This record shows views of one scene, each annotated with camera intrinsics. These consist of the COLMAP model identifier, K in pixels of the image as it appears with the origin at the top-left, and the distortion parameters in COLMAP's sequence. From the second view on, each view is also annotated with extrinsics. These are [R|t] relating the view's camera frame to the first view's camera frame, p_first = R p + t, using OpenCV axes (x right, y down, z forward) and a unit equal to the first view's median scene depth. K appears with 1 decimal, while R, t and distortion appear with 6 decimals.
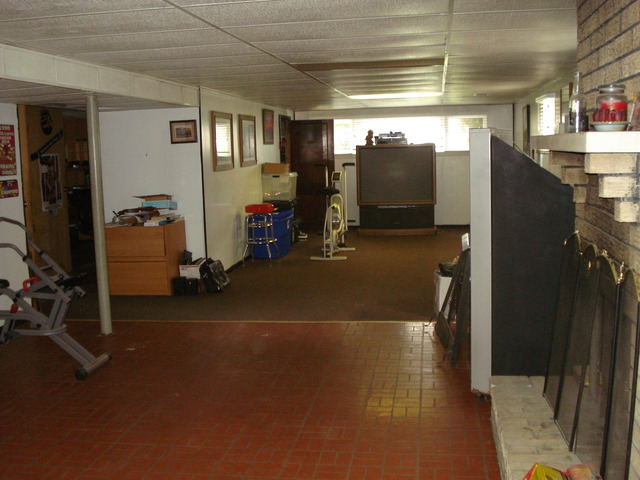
lens RADIAL K [[733.4, 0, 320.0], [0, 733.4, 238.9], [0, 0, 1]] dist [-0.014429, -0.027932]
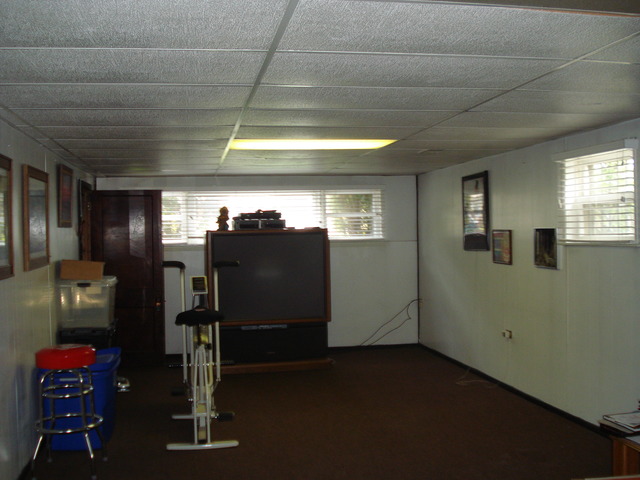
lens RADIAL K [[733.4, 0, 320.0], [0, 733.4, 238.9], [0, 0, 1]] dist [-0.014429, -0.027932]
pose [[0.942732, 0.003560, 0.333531, -0.067492], [0.036933, 0.992680, -0.114986, -0.044786], [-0.331499, 0.120719, 0.935700, 0.380751]]
